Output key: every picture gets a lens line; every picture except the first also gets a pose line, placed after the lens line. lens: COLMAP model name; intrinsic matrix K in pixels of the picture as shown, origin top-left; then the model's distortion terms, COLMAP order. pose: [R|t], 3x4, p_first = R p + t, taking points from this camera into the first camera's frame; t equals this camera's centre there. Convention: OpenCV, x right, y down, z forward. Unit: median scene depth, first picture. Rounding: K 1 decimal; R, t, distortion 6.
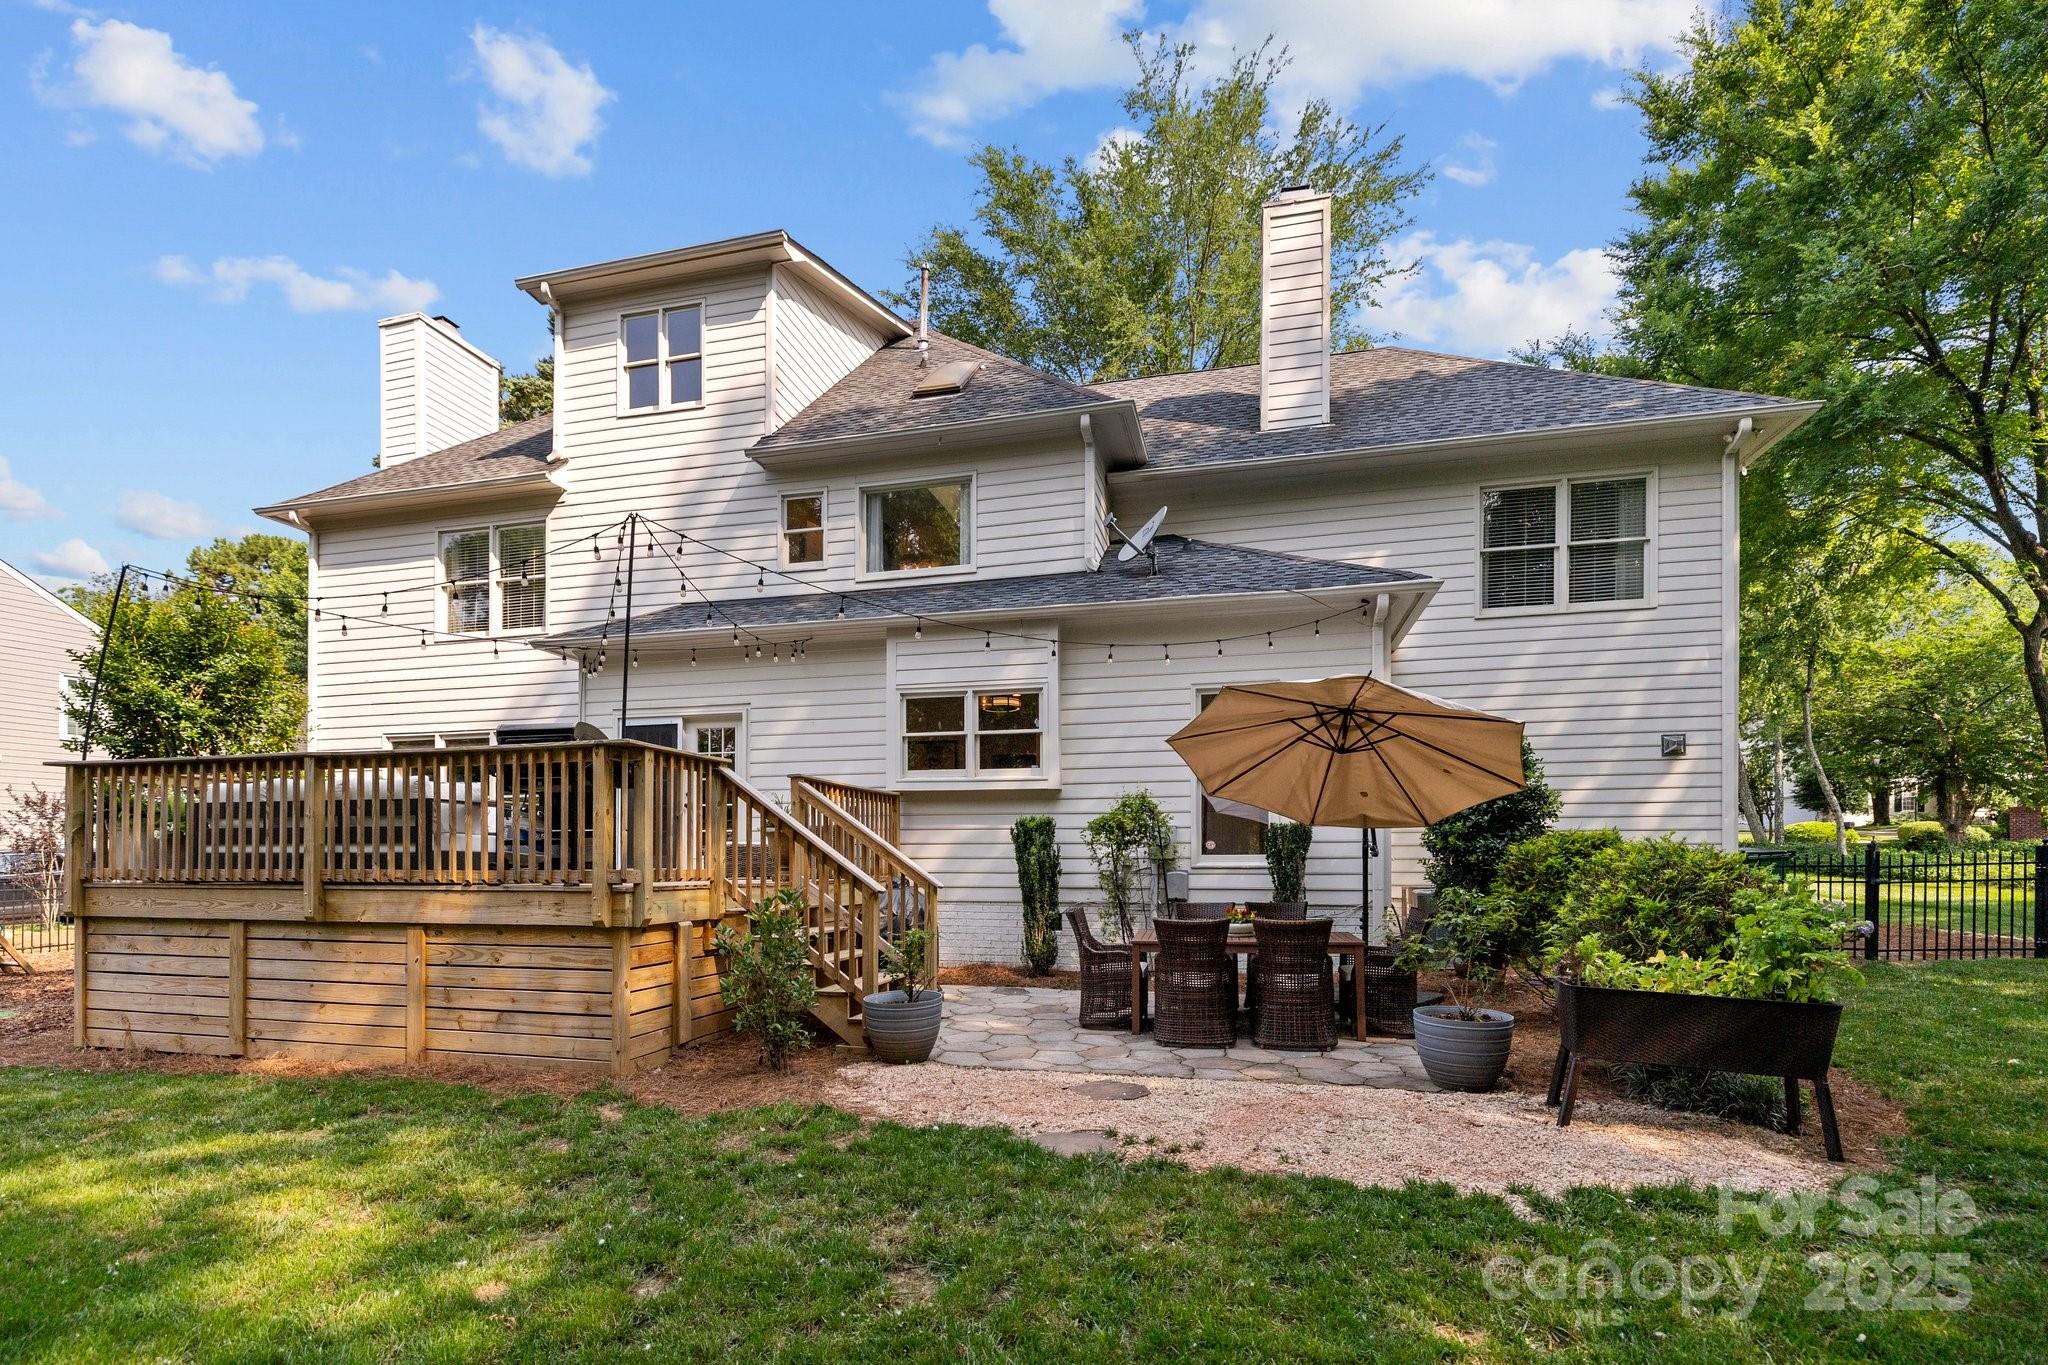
lens RADIAL K [[872.8, 0, 1003.7], [0, 872.8, 669.4], [0, 0, 1]] dist [-0.001442, -0.000449]
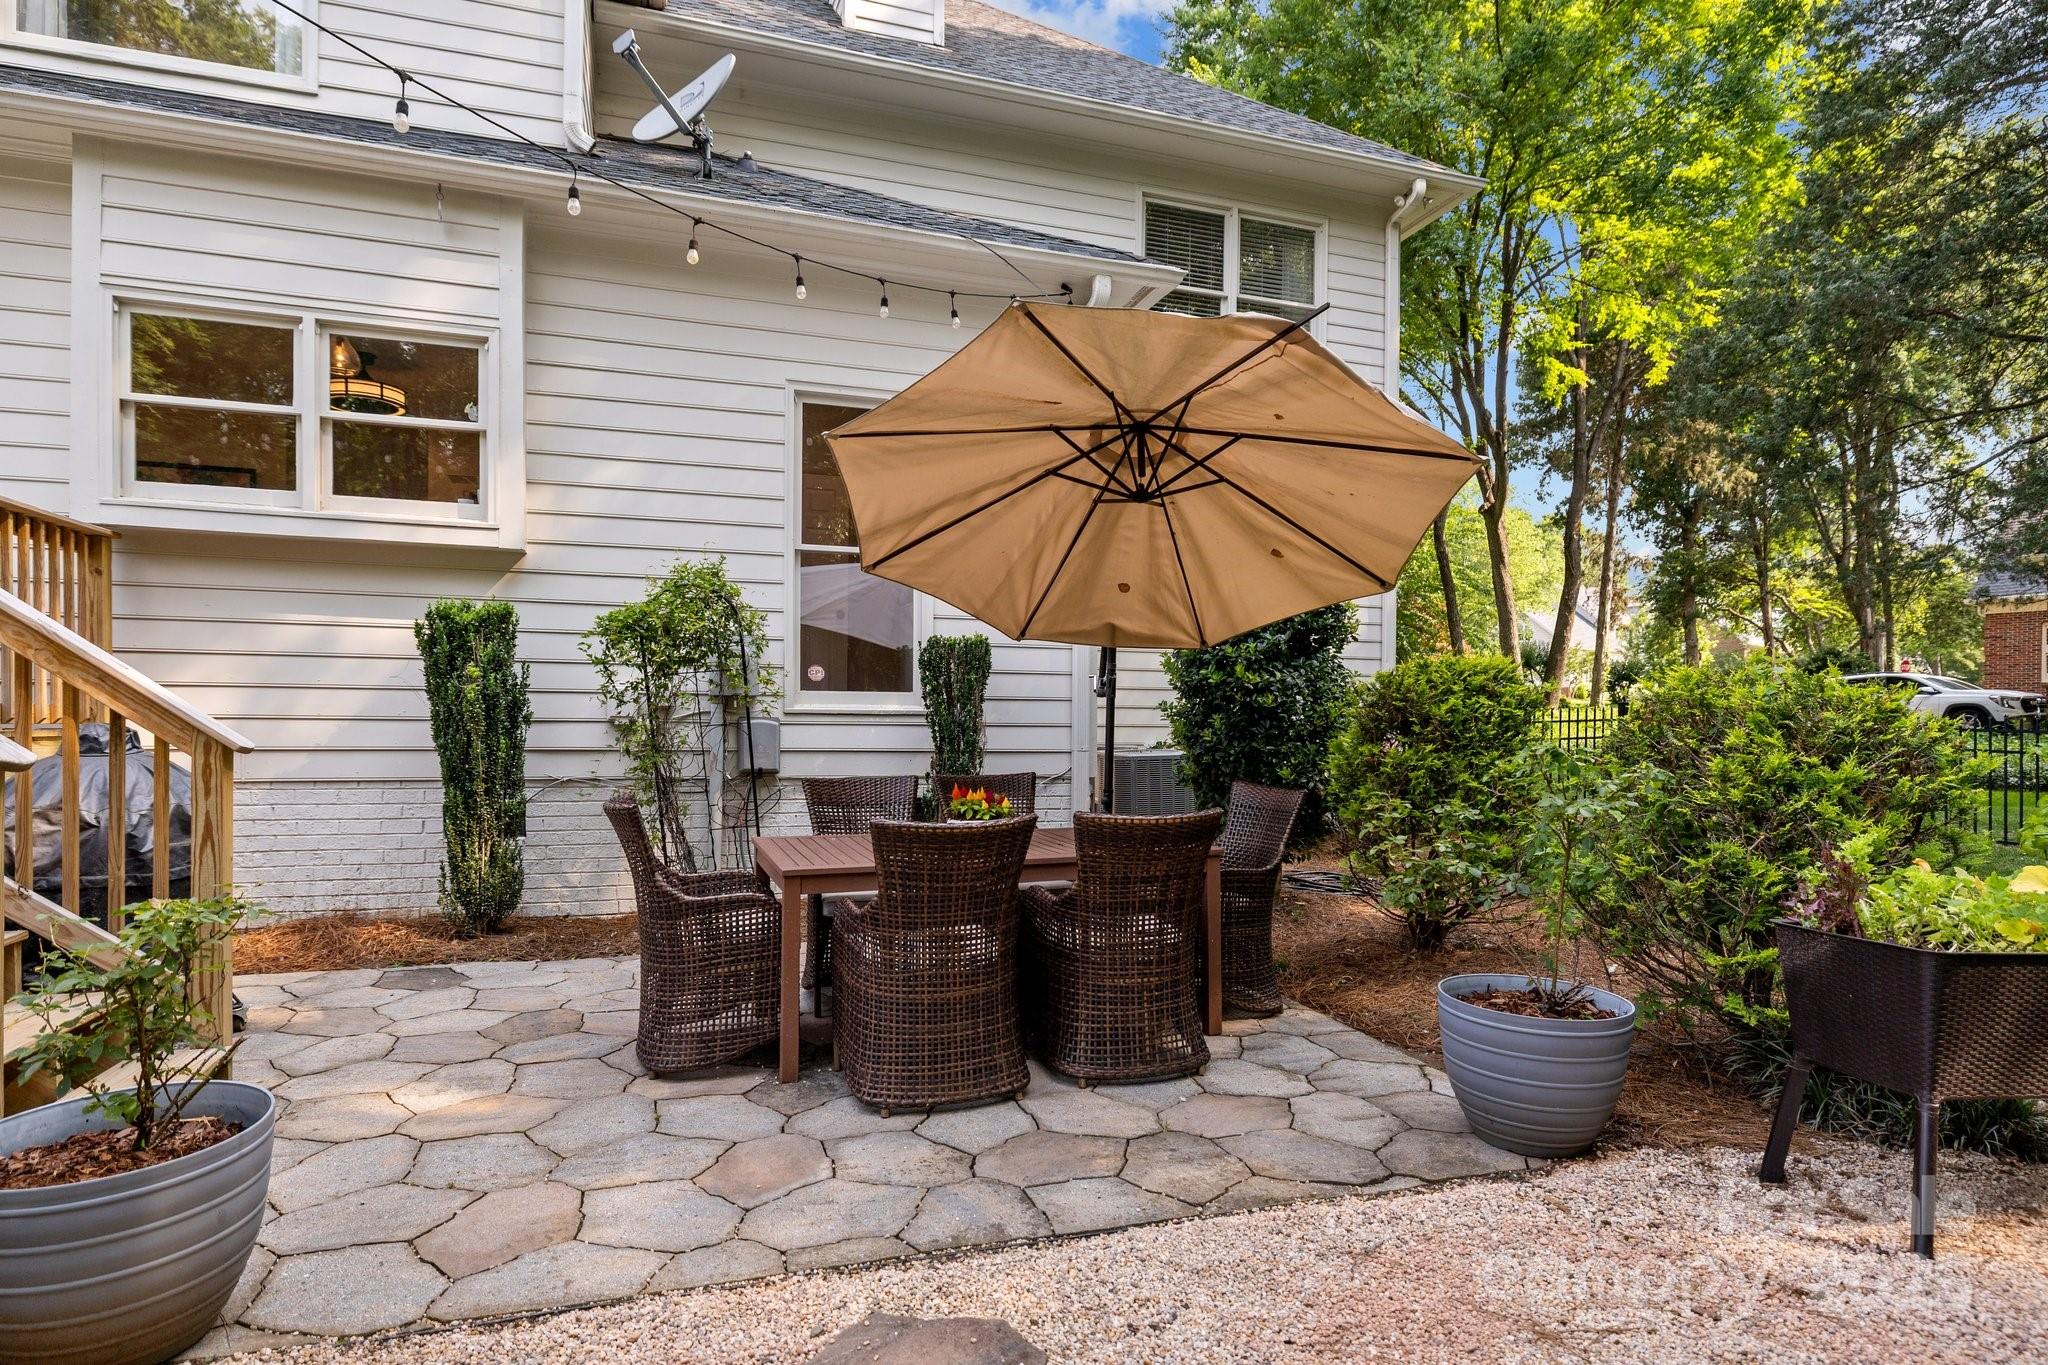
lens RADIAL K [[1210.7, 0, 1024.0], [0, 1210.7, 682.5], [0, 0, 1]] dist [-0.001803, -0.001955]
pose [[0.864050, 0.022767, 0.502892, -0.034207], [-0.116901, 0.980743, 0.156454, 0.077746], [-0.489645, -0.193973, 0.850072, 0.309371]]
